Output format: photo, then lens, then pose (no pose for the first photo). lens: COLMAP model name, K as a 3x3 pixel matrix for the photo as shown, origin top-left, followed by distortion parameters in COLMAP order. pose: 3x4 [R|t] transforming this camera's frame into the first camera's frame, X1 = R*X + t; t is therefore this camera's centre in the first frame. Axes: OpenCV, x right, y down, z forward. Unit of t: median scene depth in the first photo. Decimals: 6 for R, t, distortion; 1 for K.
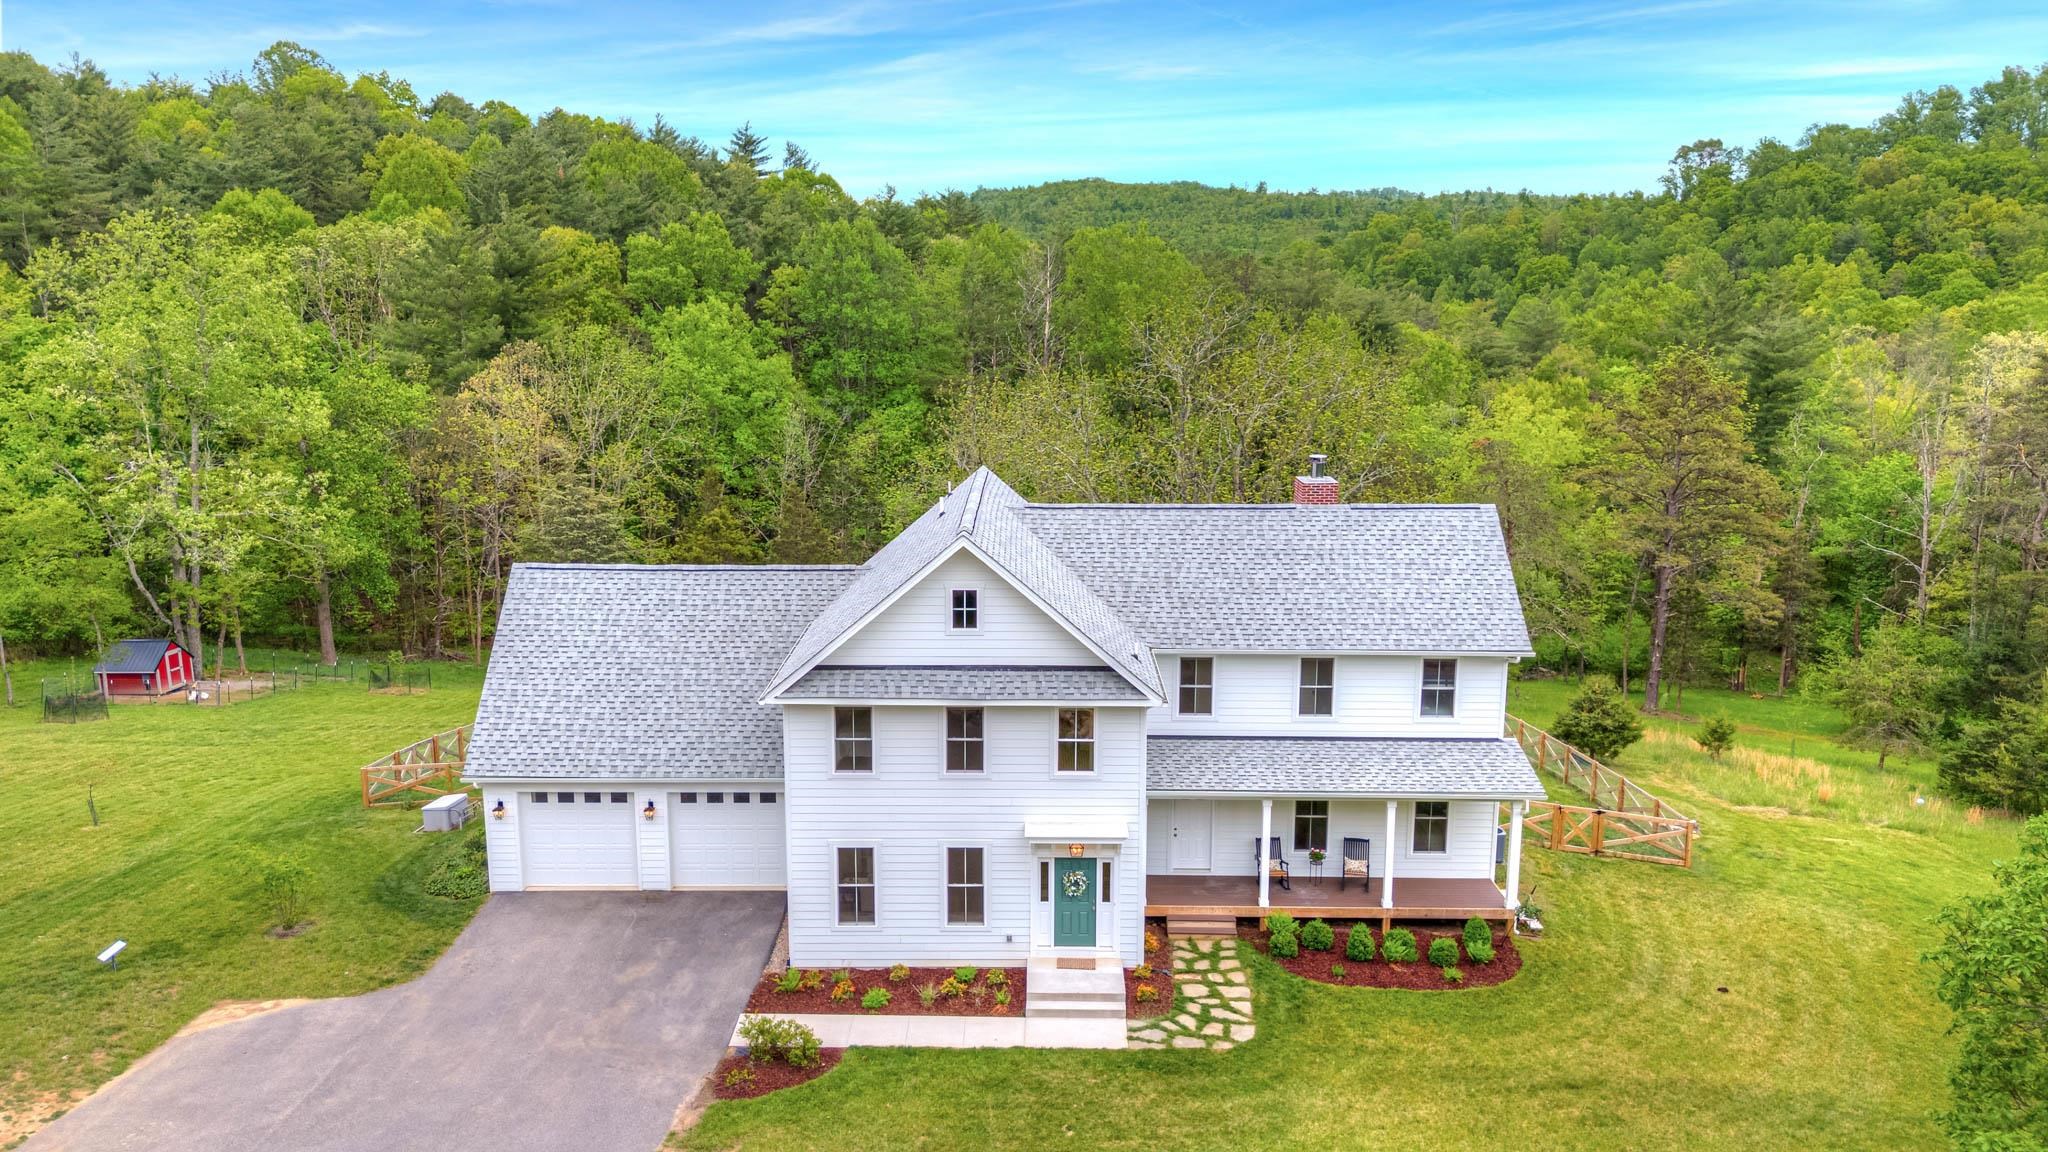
lens RADIAL K [[1513.0, 0, 1015.9], [0, 1513.0, 581.8], [0, 0, 1]] dist [0.082782, -0.085485]
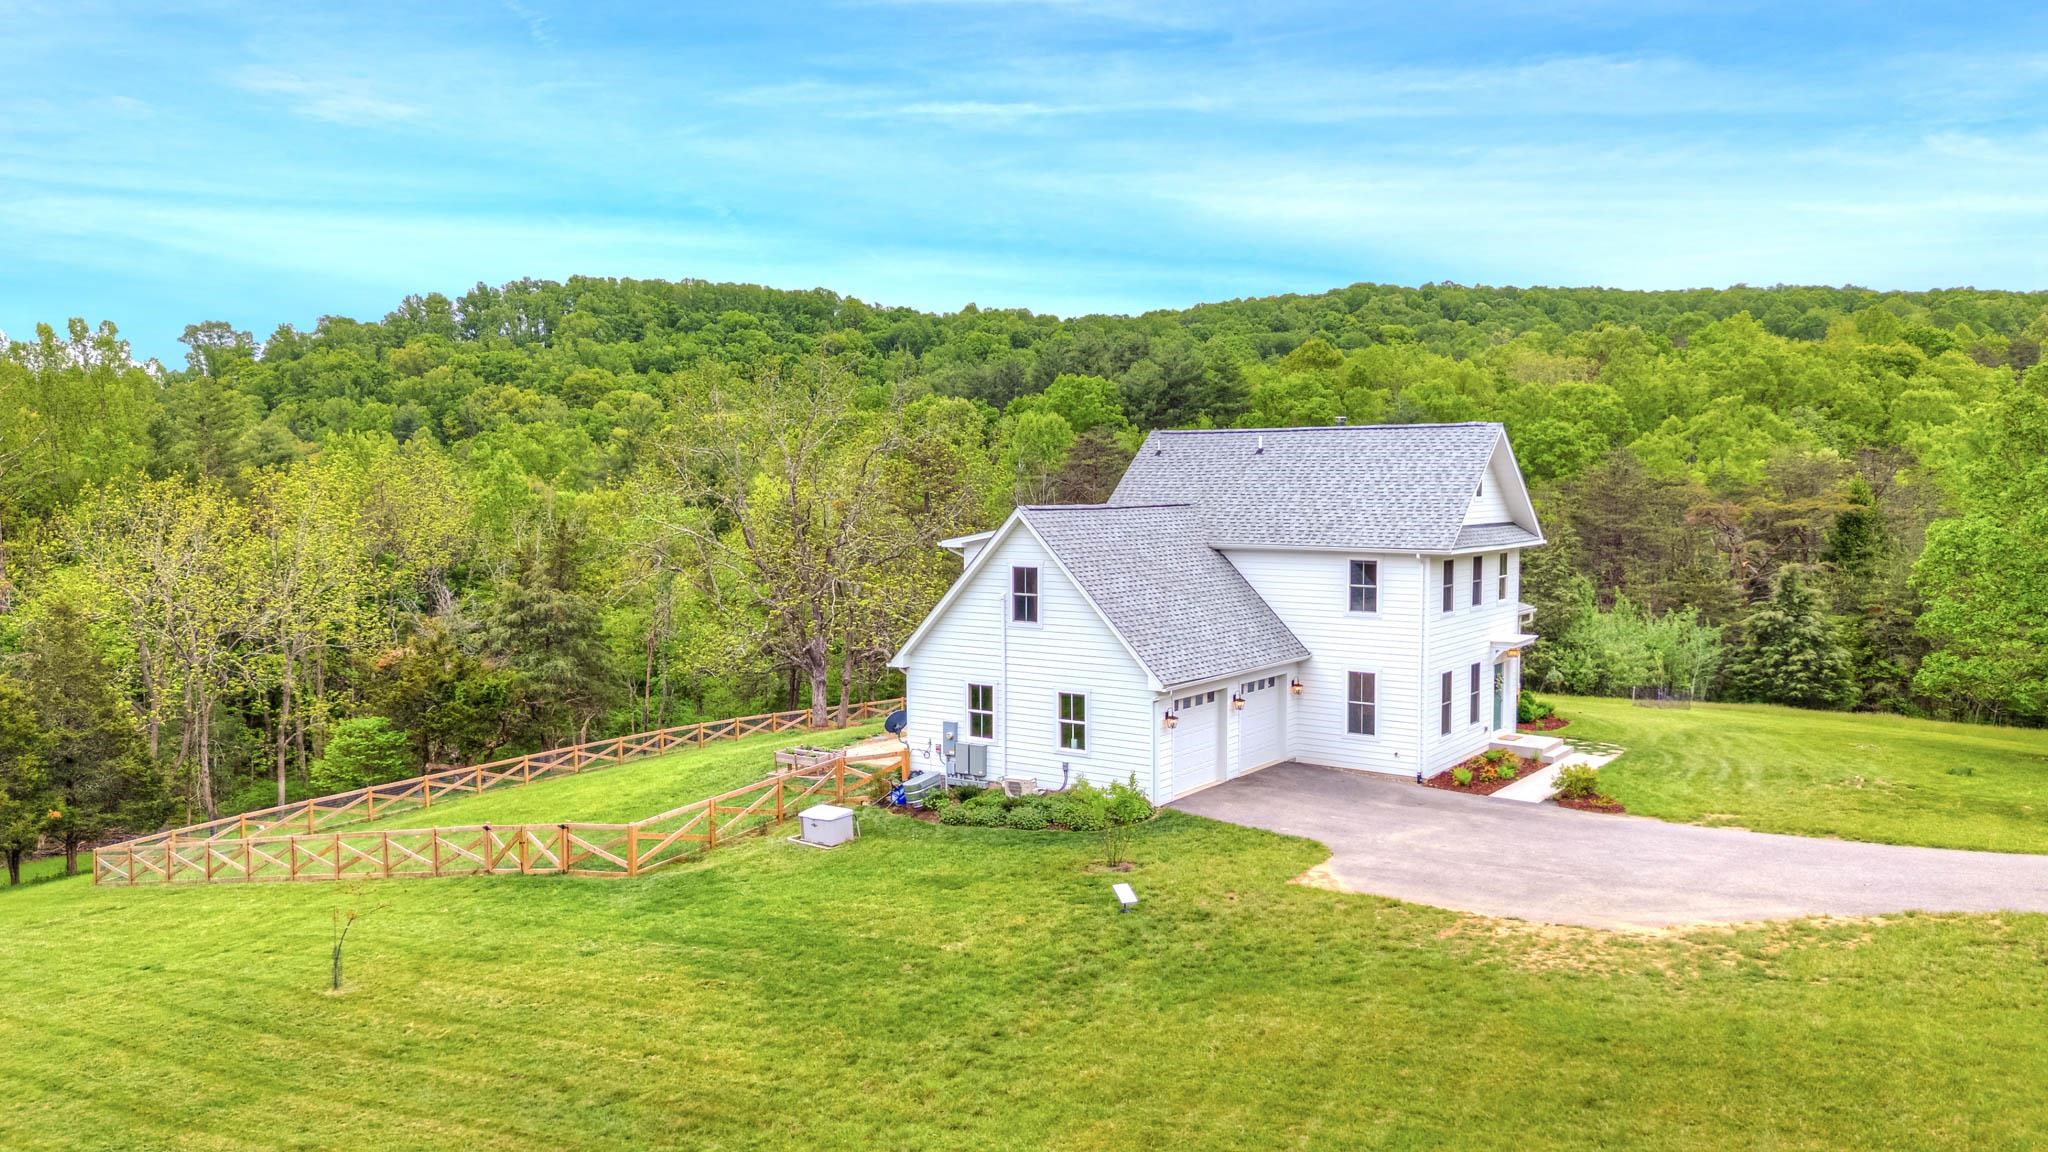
lens RADIAL K [[1513.0, 0, 1020.1], [0, 1513.0, 571.0], [0, 0, 1]] dist [0.082782, -0.085485]
pose [[0.575374, -0.054041, 0.816103, -1.259268], [0.159864, 0.986000, -0.047417, 0.079672], [-0.802115, 0.157748, 0.575958, 0.438708]]
